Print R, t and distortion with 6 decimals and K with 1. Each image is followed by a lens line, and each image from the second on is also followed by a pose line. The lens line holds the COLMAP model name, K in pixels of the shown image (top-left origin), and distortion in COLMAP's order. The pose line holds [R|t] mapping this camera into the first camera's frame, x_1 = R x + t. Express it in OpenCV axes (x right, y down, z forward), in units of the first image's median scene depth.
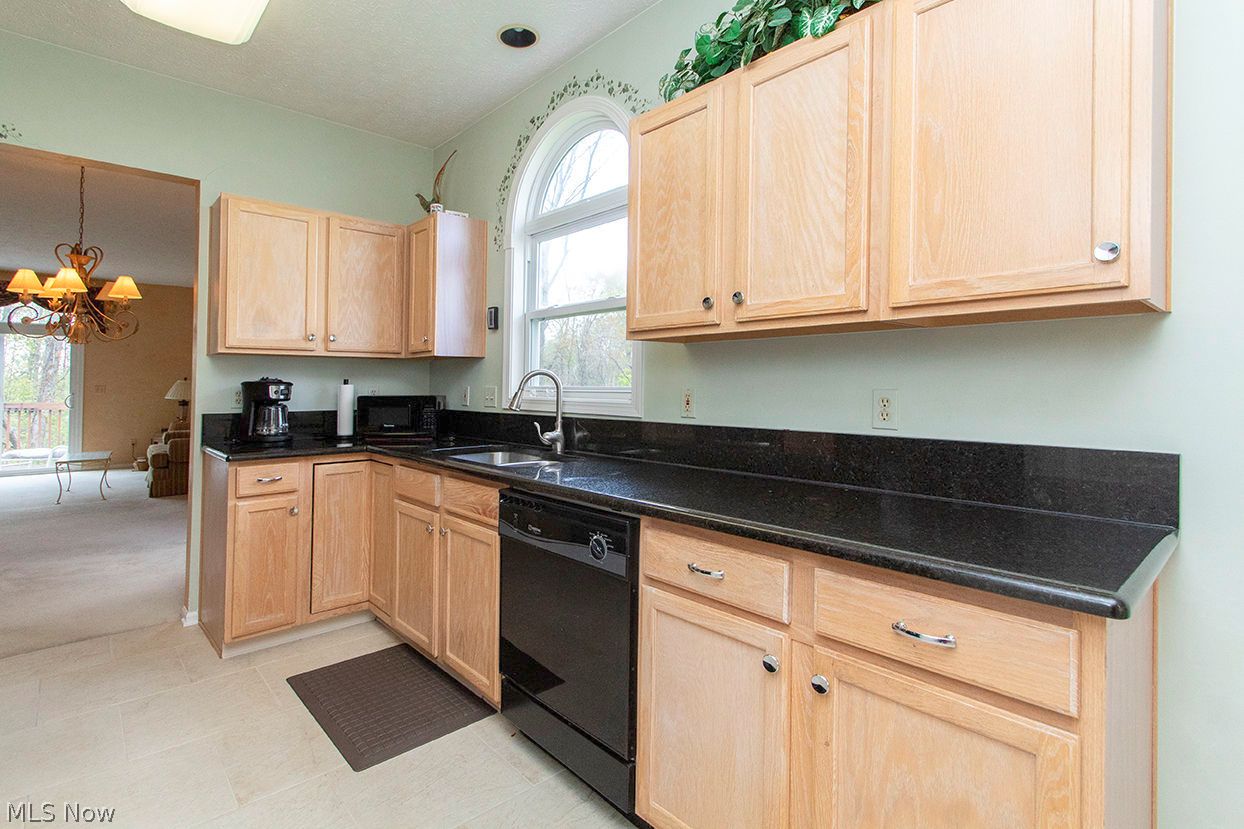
lens RADIAL K [[588.9, 0, 591.2], [0, 588.9, 377.5], [0, 0, 1]] dist [0.004038, 0.000896]
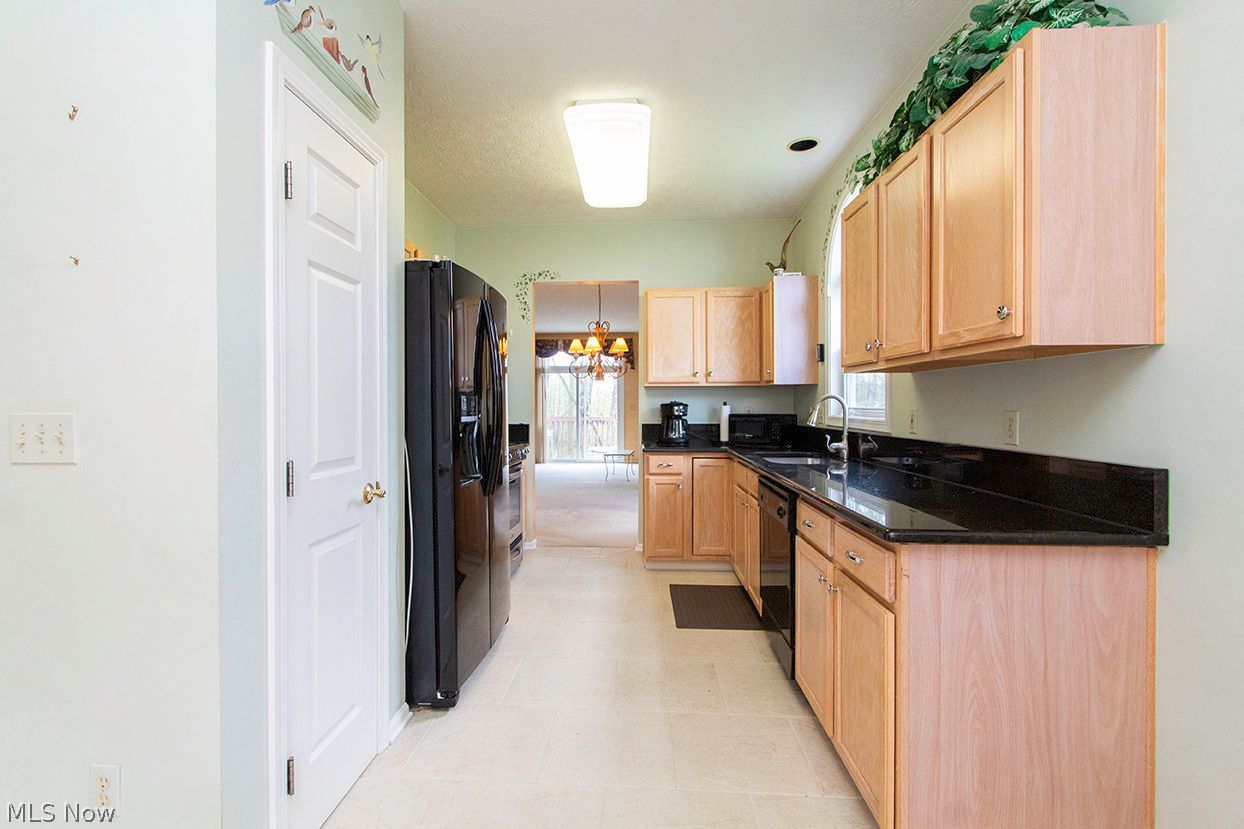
lens RADIAL K [[579.2, 0, 609.7], [0, 579.2, 407.6], [0, 0, 1]] dist [0.002605, 0.000703]
pose [[0.720192, 0.000627, -0.693774, 0.387288], [0.014041, 0.999782, 0.015478, -0.008888], [0.693632, -0.020888, 0.720026, -0.213263]]
